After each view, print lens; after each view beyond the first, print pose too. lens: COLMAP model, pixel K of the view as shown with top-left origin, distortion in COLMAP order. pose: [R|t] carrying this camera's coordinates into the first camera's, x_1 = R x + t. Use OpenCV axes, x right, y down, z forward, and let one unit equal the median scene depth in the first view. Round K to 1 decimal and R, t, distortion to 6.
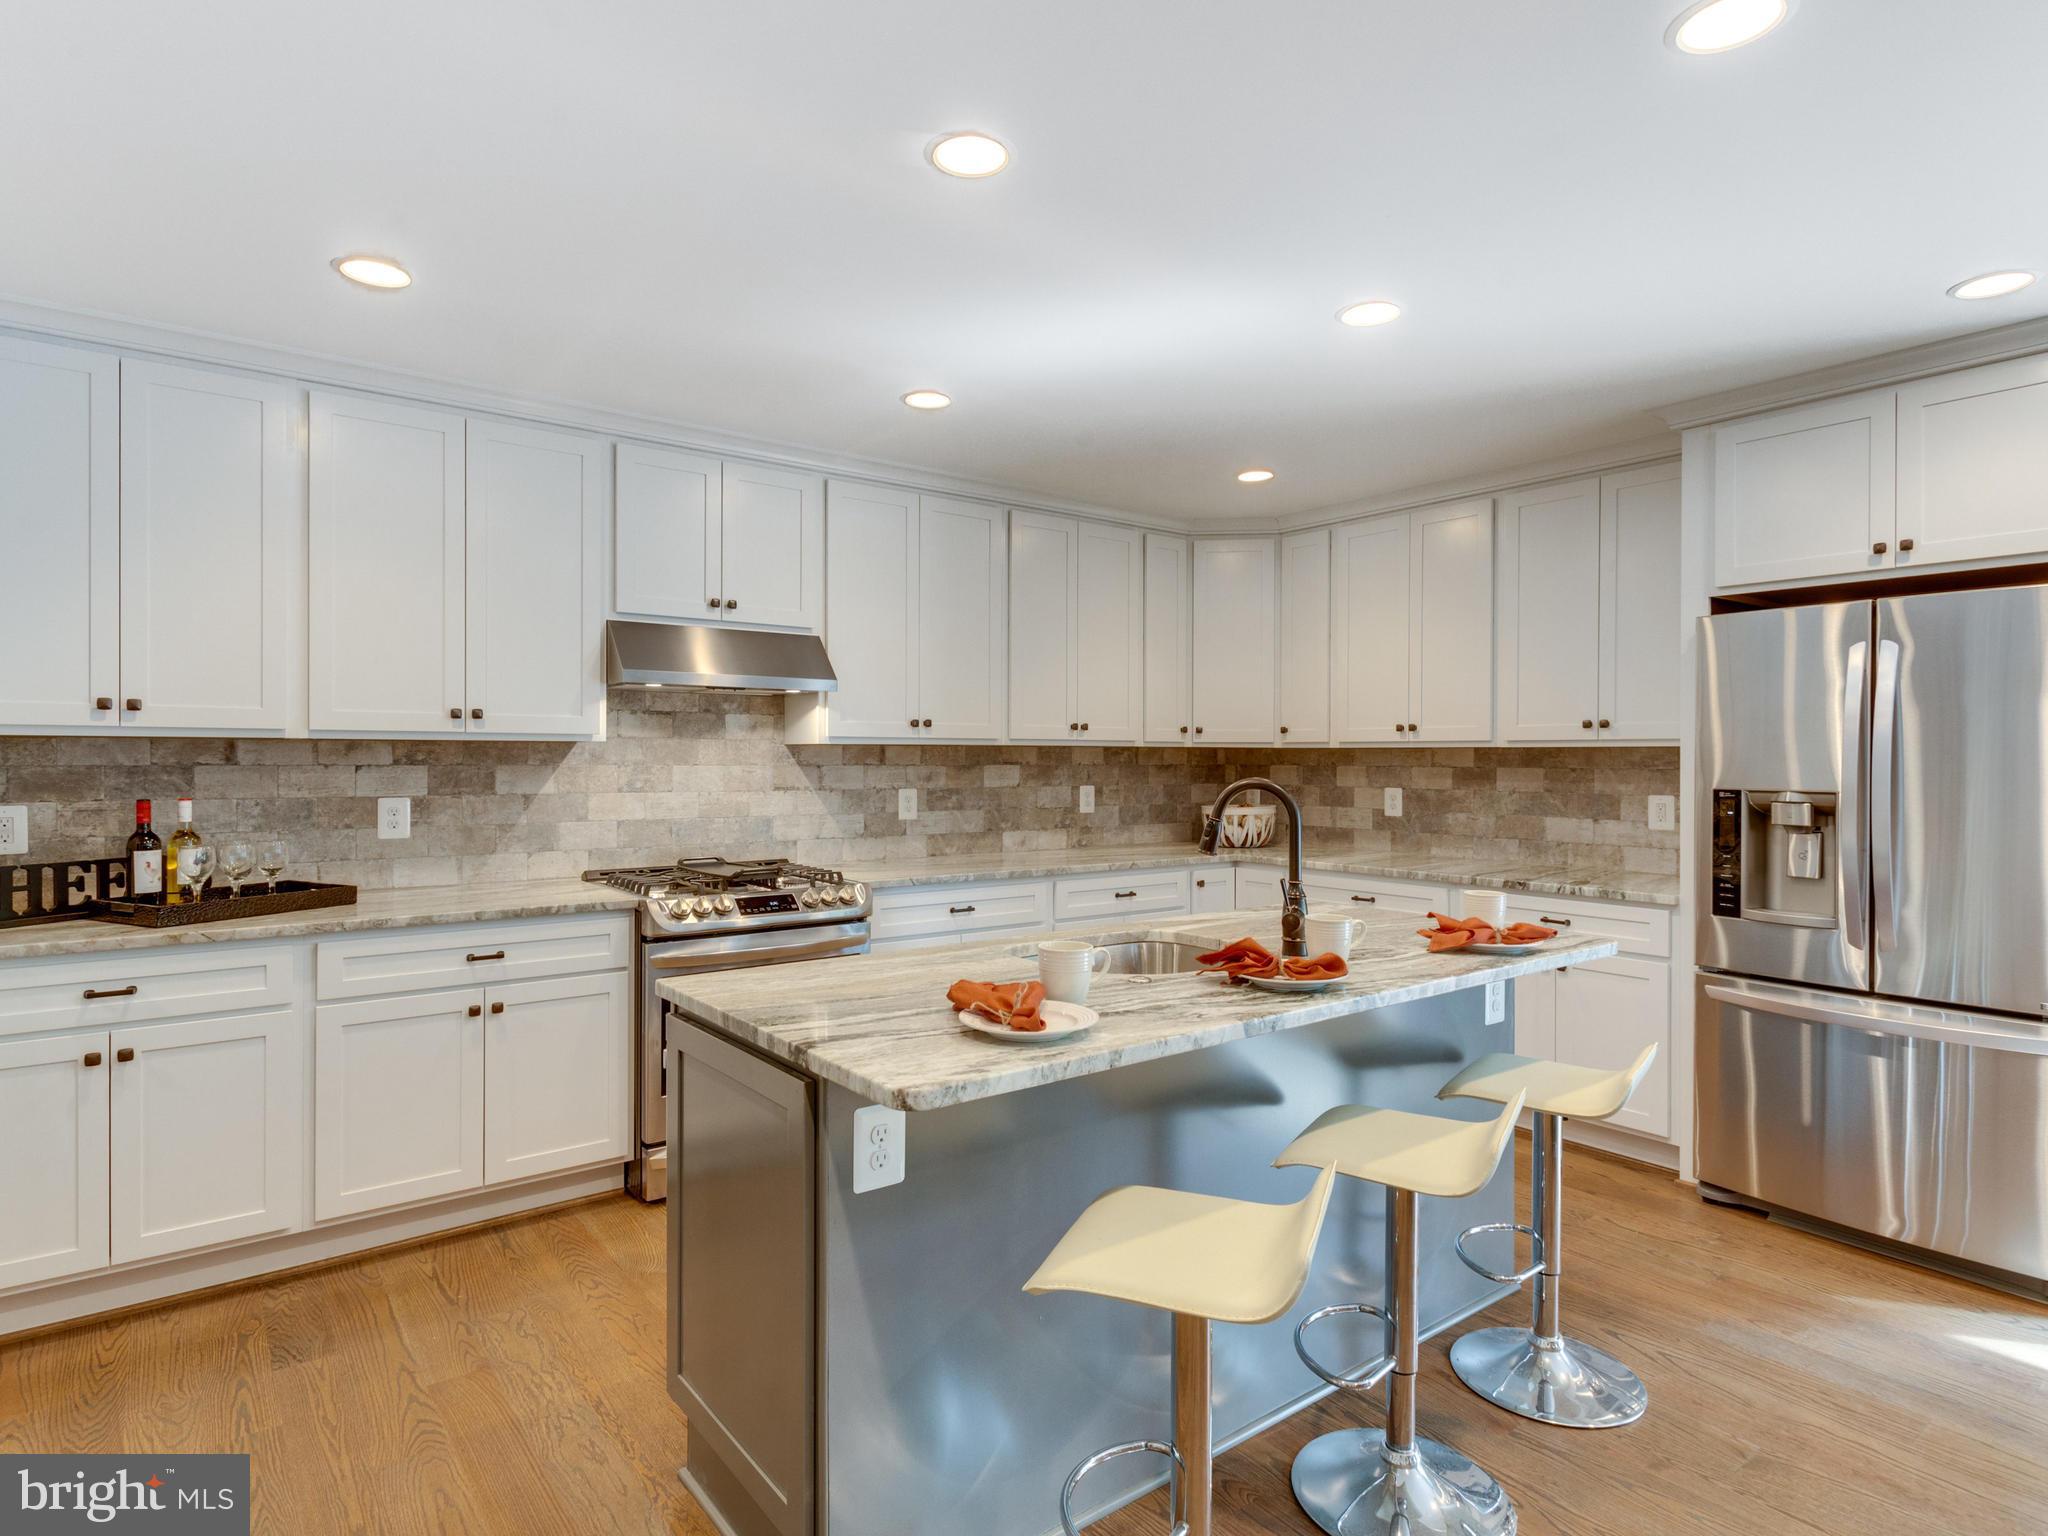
lens RADIAL K [[1118.5, 0, 994.9], [0, 1118.5, 764.8], [0, 0, 1]] dist [0.012277, -0.006442]
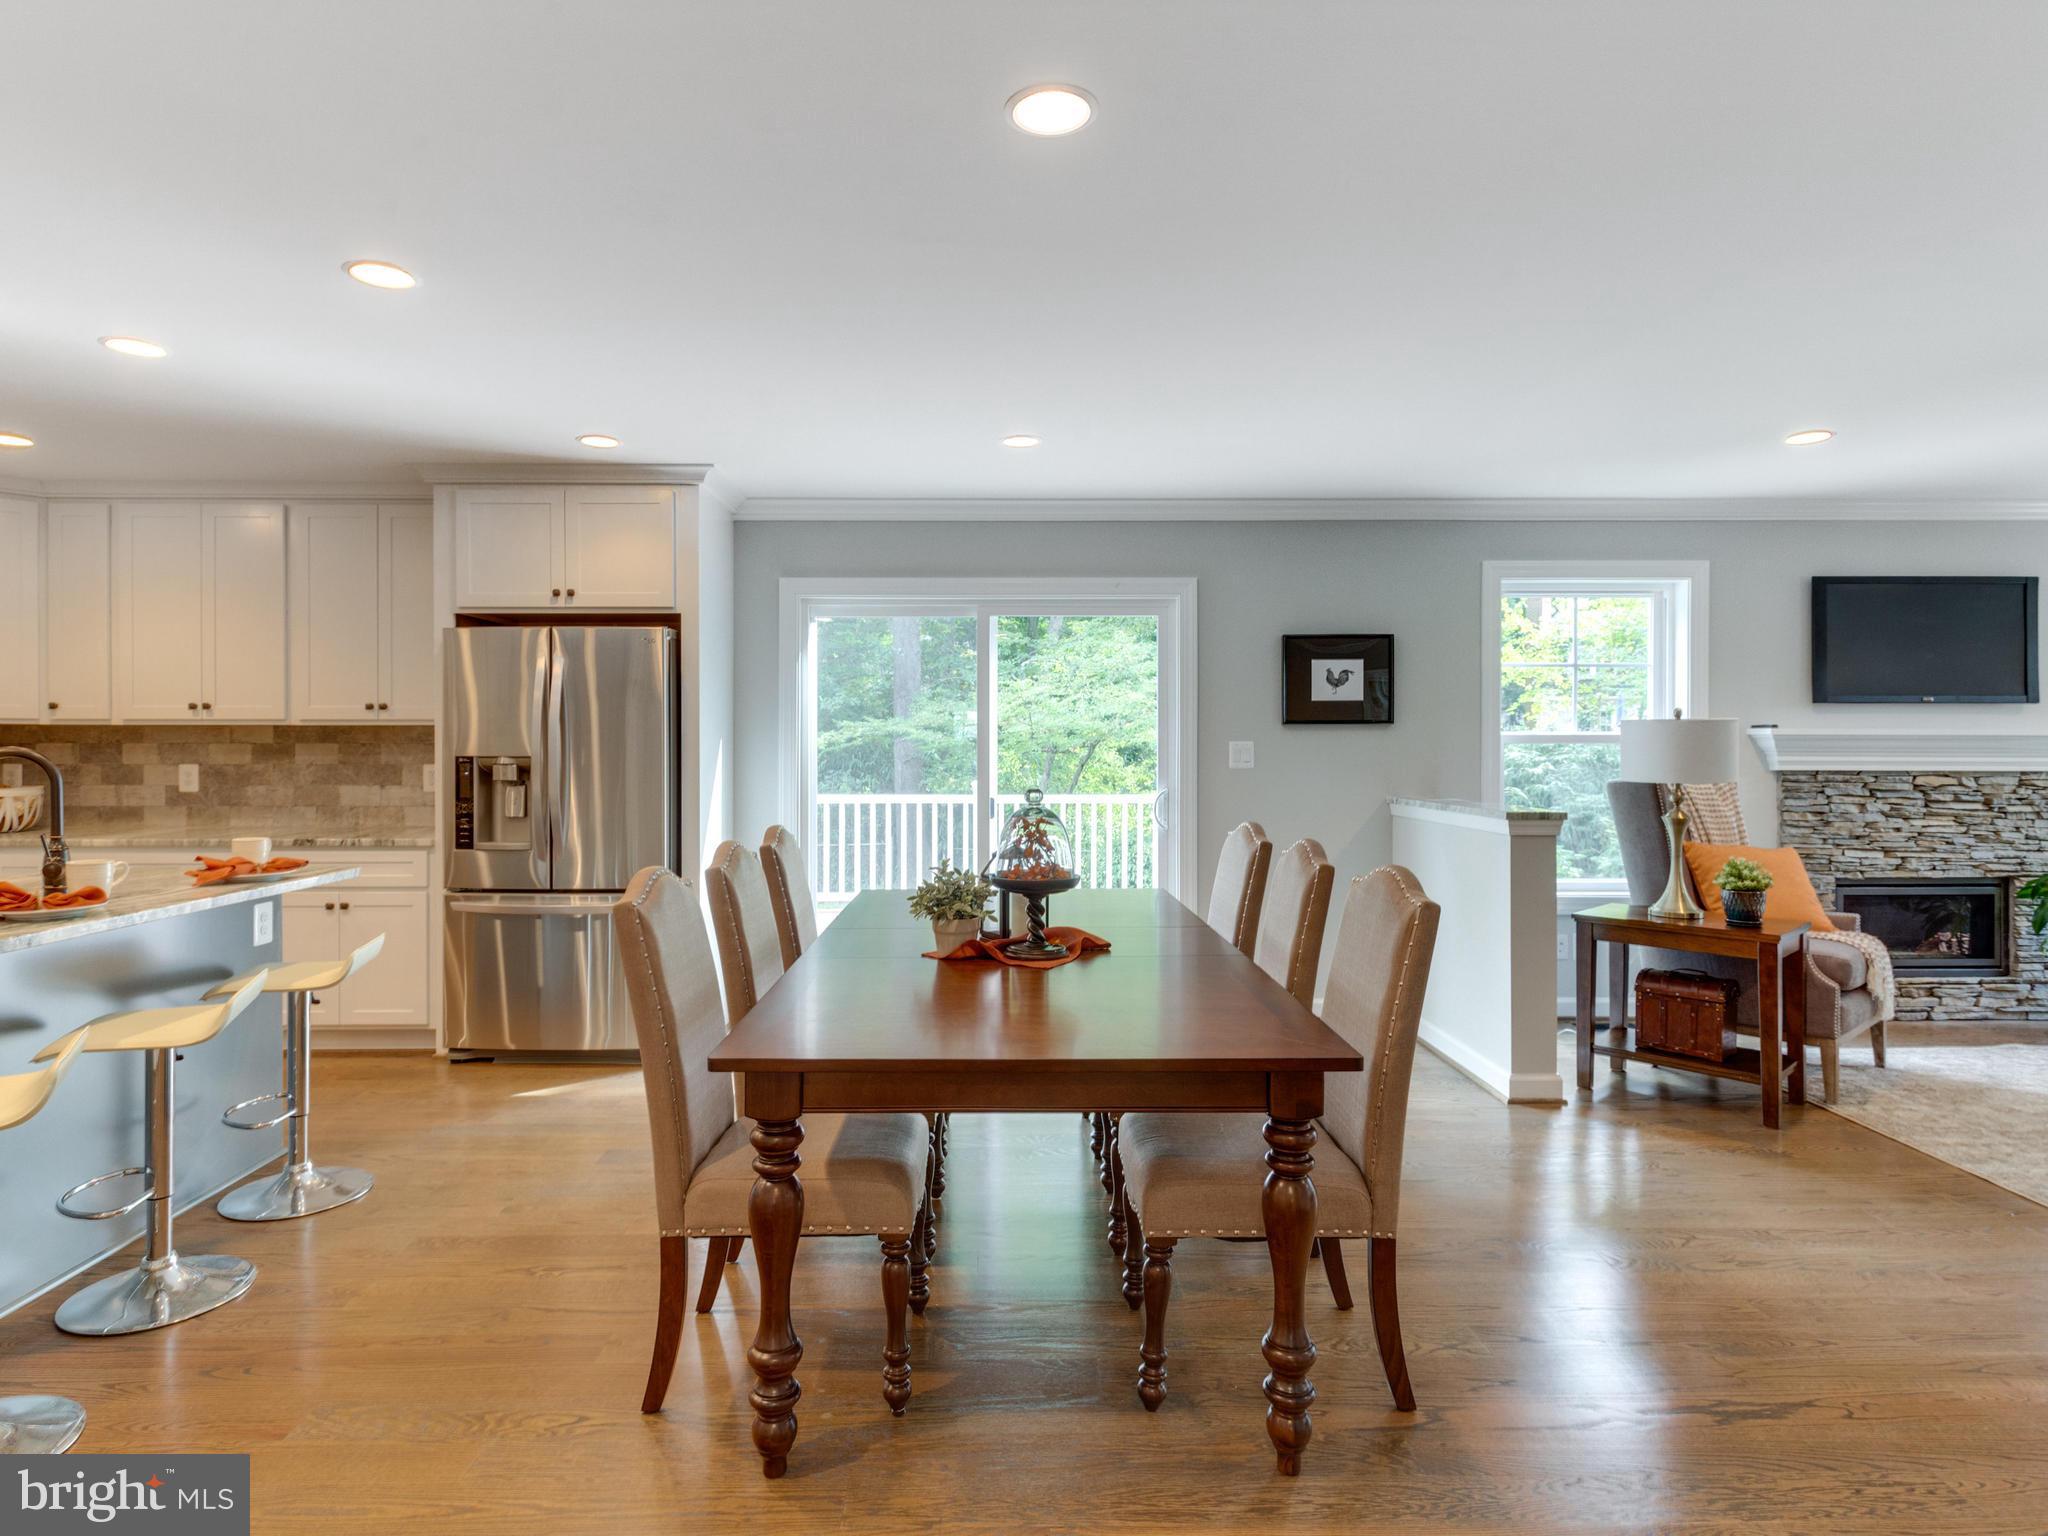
lens RADIAL K [[1118.5, 0, 1000.2], [0, 1118.5, 748.3], [0, 0, 1]] dist [0.012277, -0.006442]
pose [[0.585010, -0.009362, 0.810972, -0.055178], [0.008569, 0.999949, 0.005362, 0.008086], [-0.810981, 0.003812, 0.585061, -0.252117]]
